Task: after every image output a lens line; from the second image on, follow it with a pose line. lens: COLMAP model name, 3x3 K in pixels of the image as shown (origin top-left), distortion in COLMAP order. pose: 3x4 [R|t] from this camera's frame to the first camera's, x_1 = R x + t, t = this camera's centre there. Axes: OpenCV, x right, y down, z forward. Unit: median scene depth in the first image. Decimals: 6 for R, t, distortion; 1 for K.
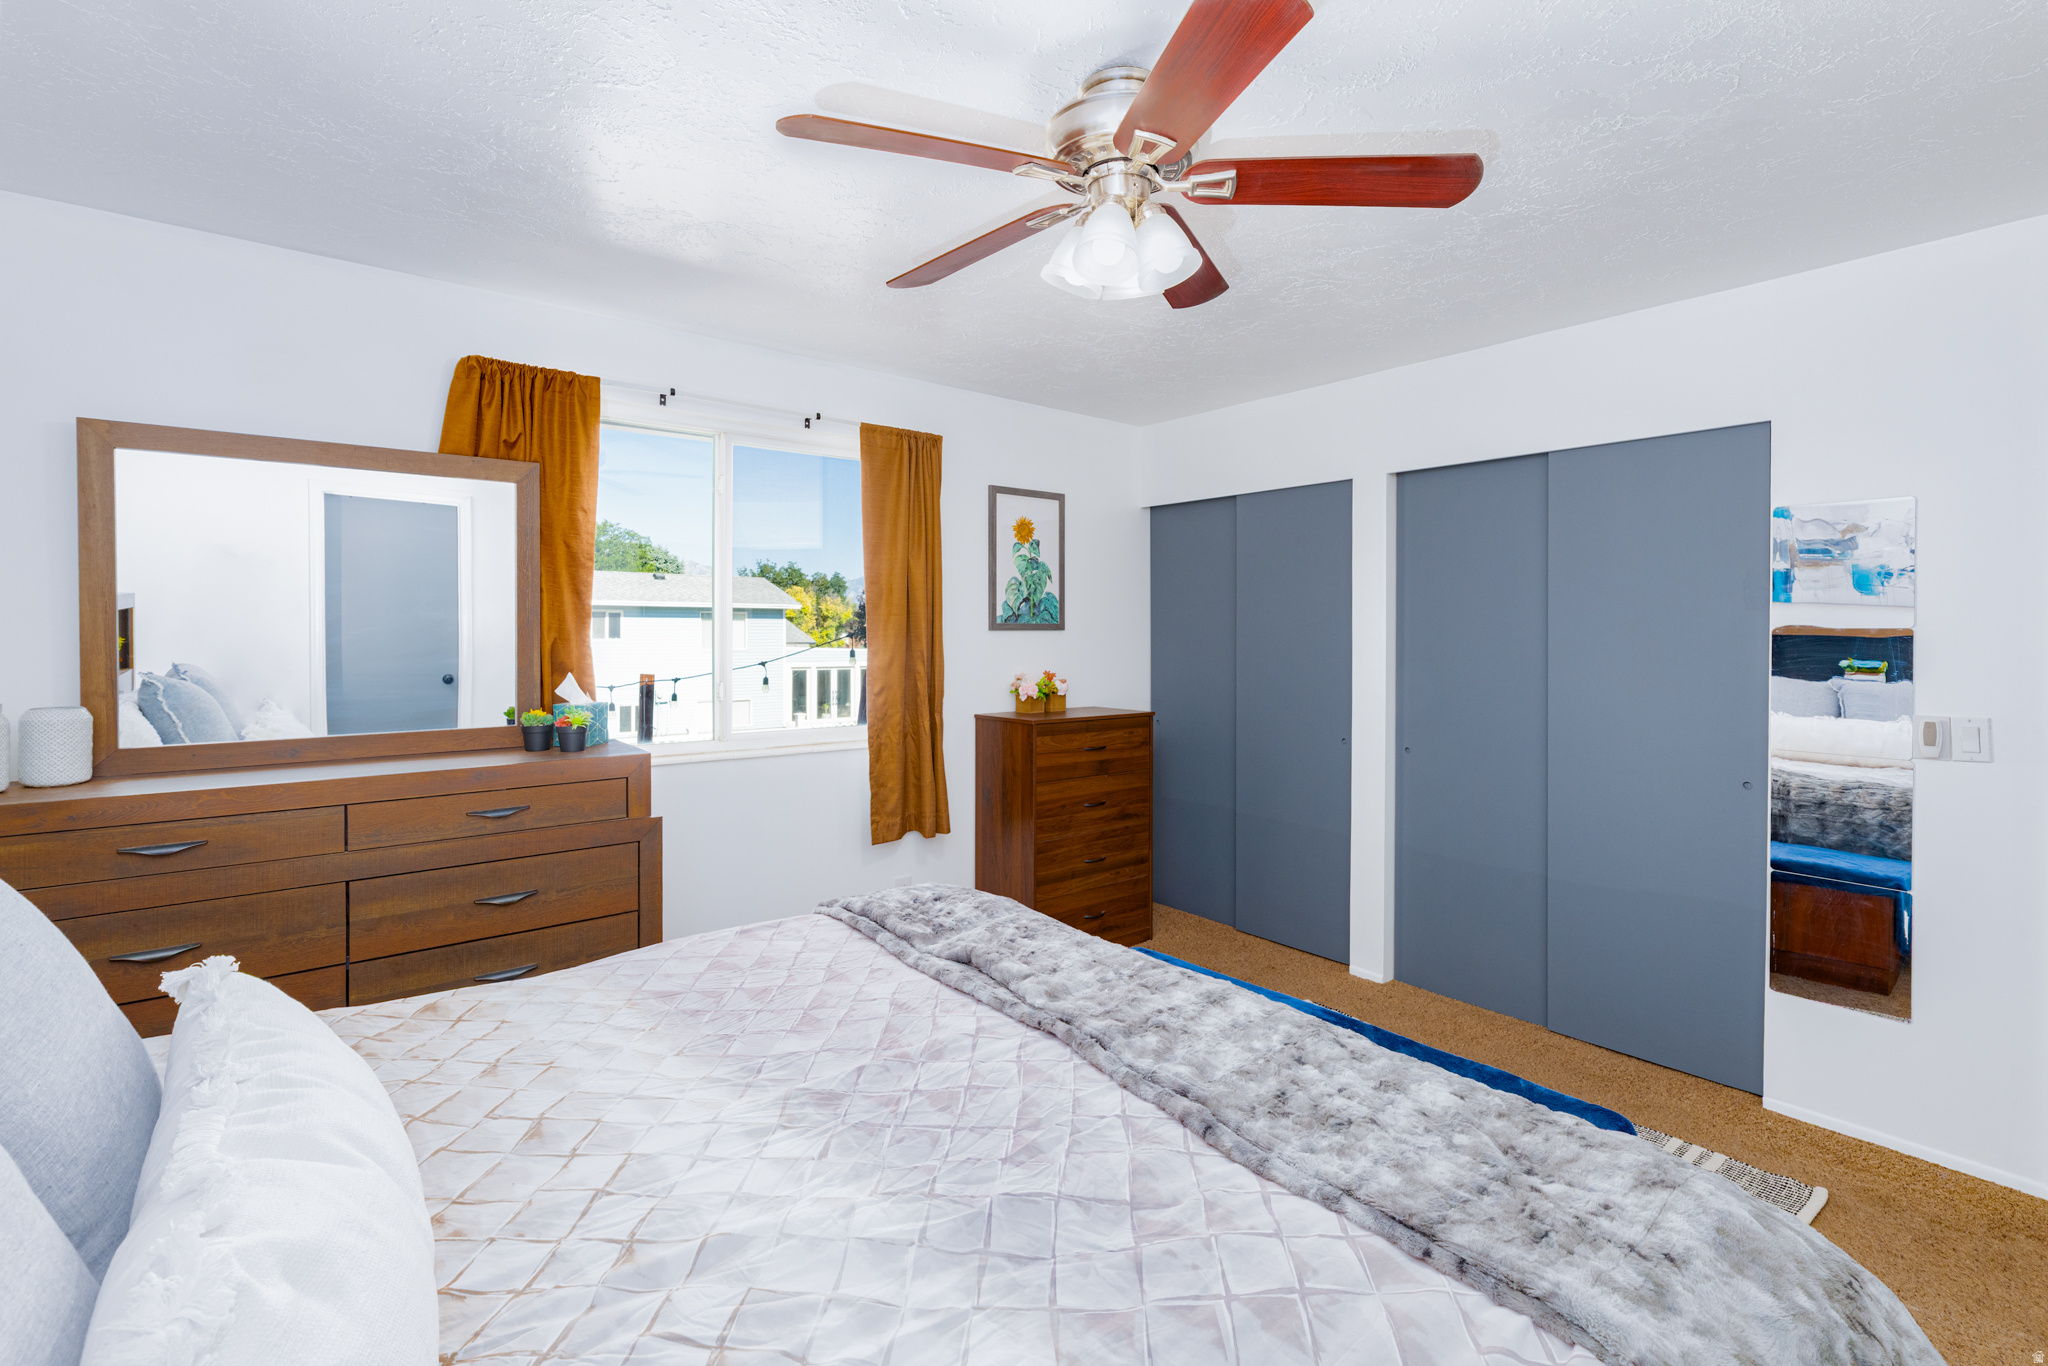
lens RADIAL K [[924.1, 0, 1021.6], [0, 924.1, 649.0], [0, 0, 1]] dist [0.000131, -0.000601]
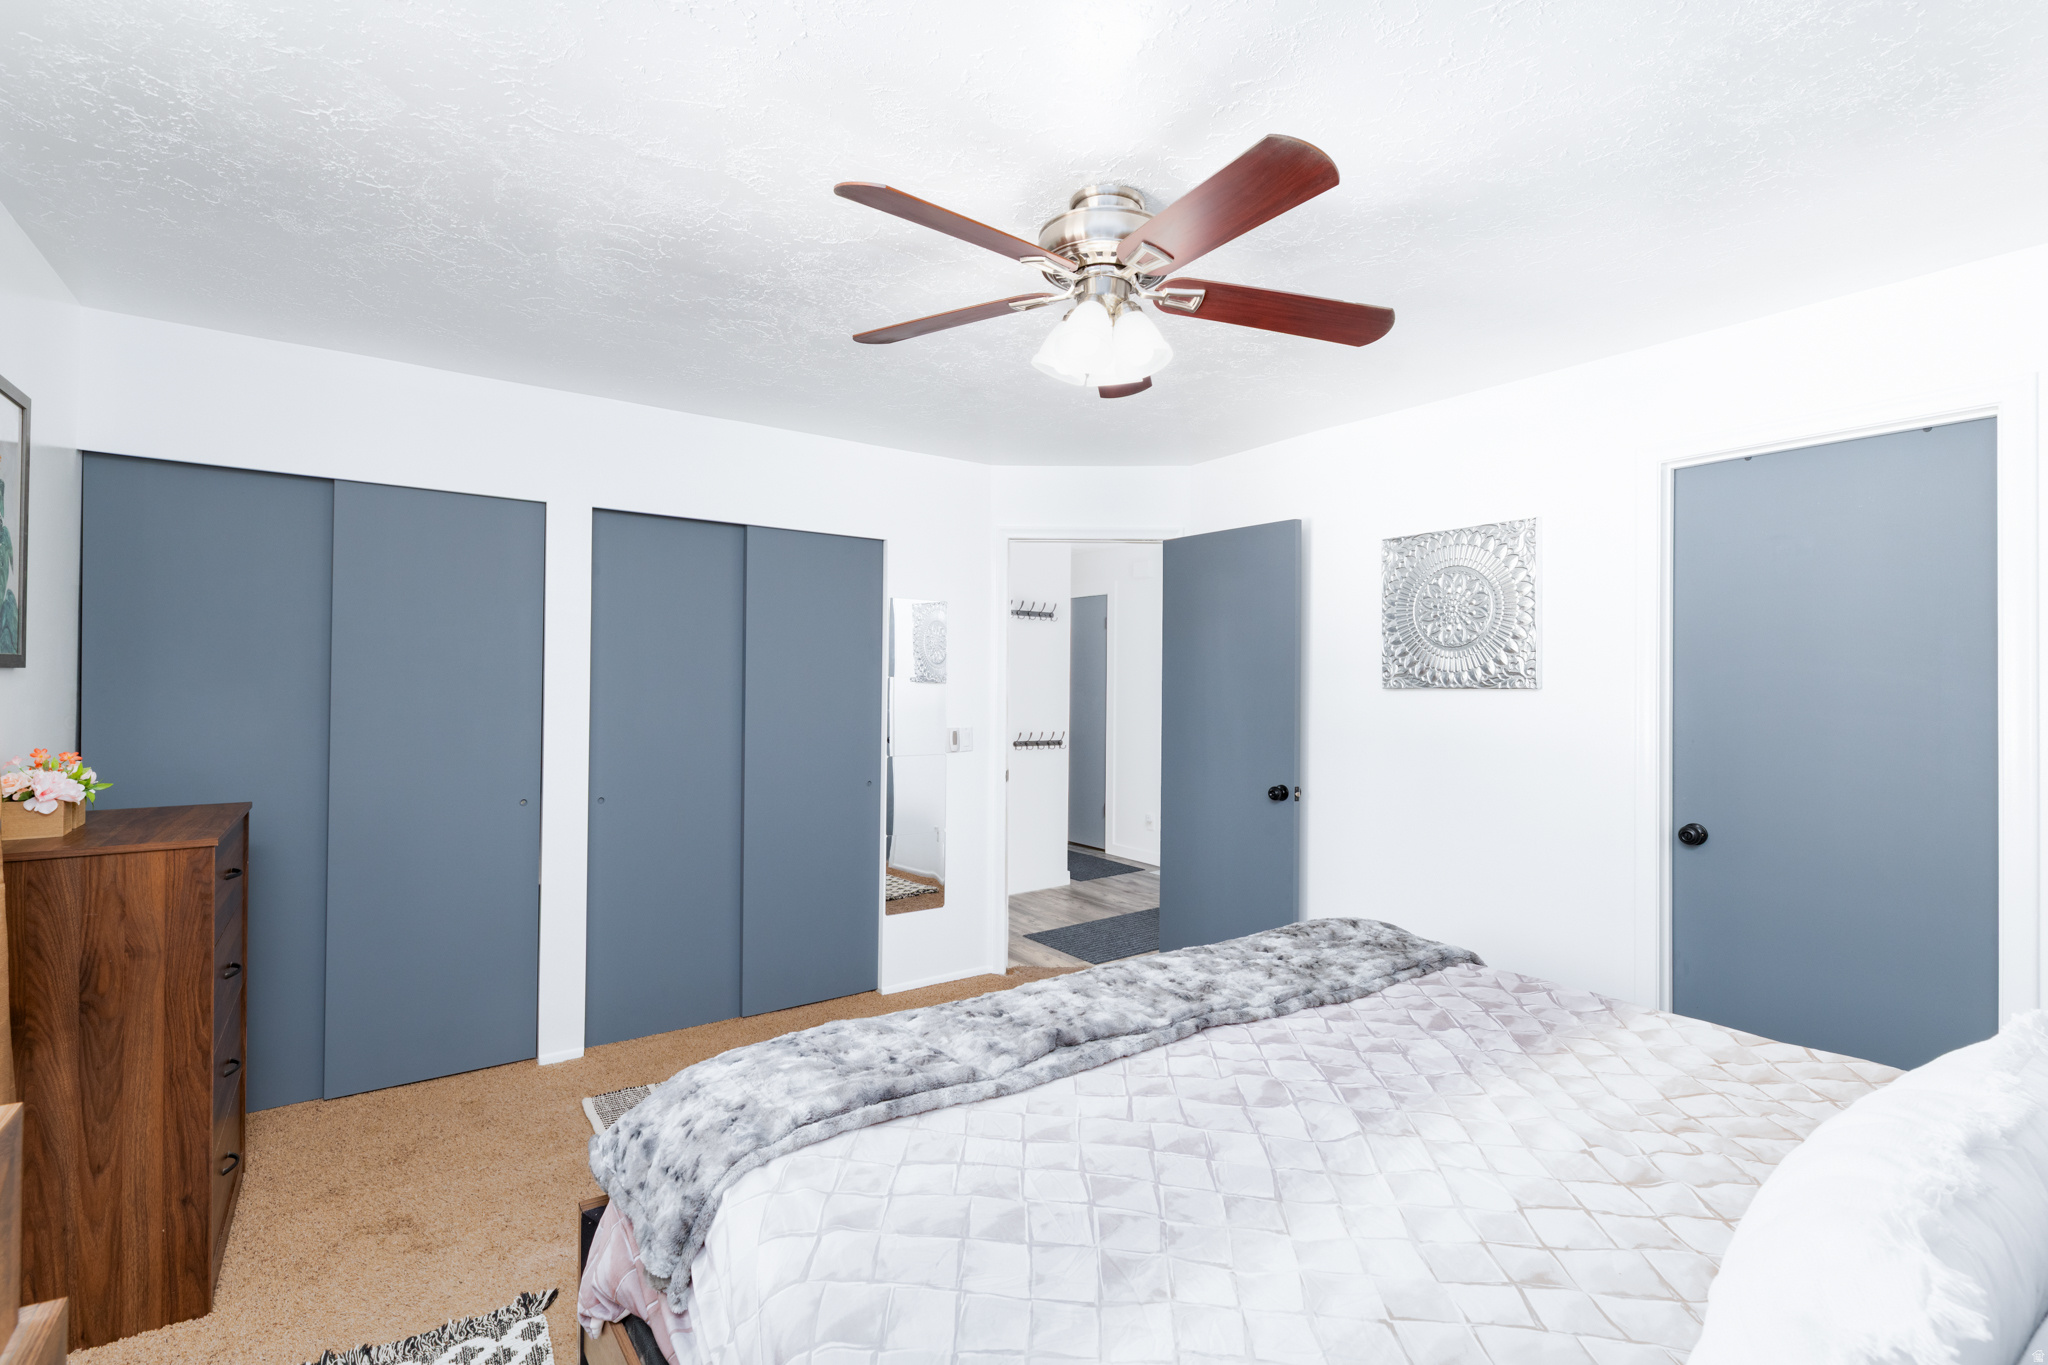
lens RADIAL K [[902.5, 0, 1034.0], [0, 902.5, 670.4], [0, 0, 1]] dist [-0.001412, 0.000078]
pose [[0.061846, 0.010162, 0.998034, -0.822394], [0.005030, 0.999932, -0.010493, -0.020248], [-0.998073, 0.005669, 0.061790, 0.833238]]
